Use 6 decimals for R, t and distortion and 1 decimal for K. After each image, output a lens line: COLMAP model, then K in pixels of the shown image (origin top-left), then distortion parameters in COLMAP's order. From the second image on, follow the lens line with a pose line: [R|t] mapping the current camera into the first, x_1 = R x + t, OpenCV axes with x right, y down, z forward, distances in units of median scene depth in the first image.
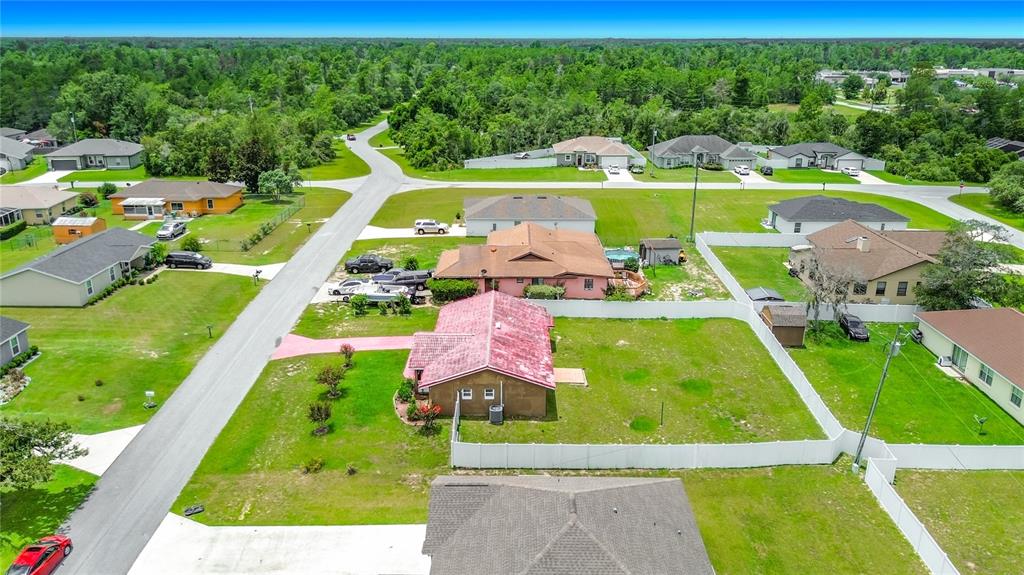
lens RADIAL K [[756.1, 0, 519.4], [0, 756.1, 288.2], [0, 0, 1]] dist [0.067529, -0.092713]
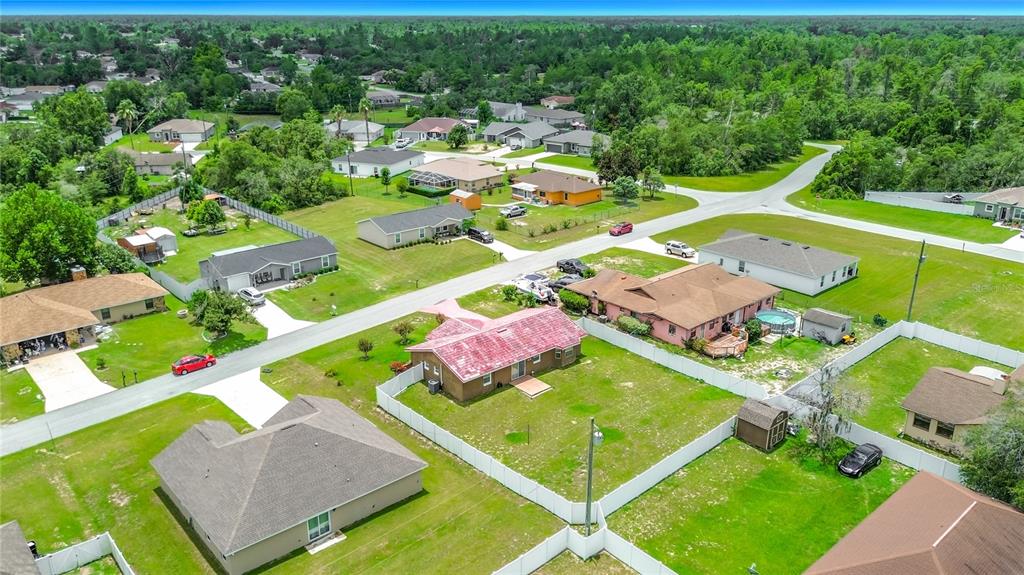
lens RADIAL K [[774.3, 0, 512.0], [0, 774.3, 287.5], [0, 0, 1]] dist [0.060207, -0.097926]
pose [[0.665547, 0.244867, -0.705044, 0.627783], [-0.231817, 0.965748, 0.116582, -0.124101], [0.709443, 0.085850, 0.699515, 0.075638]]
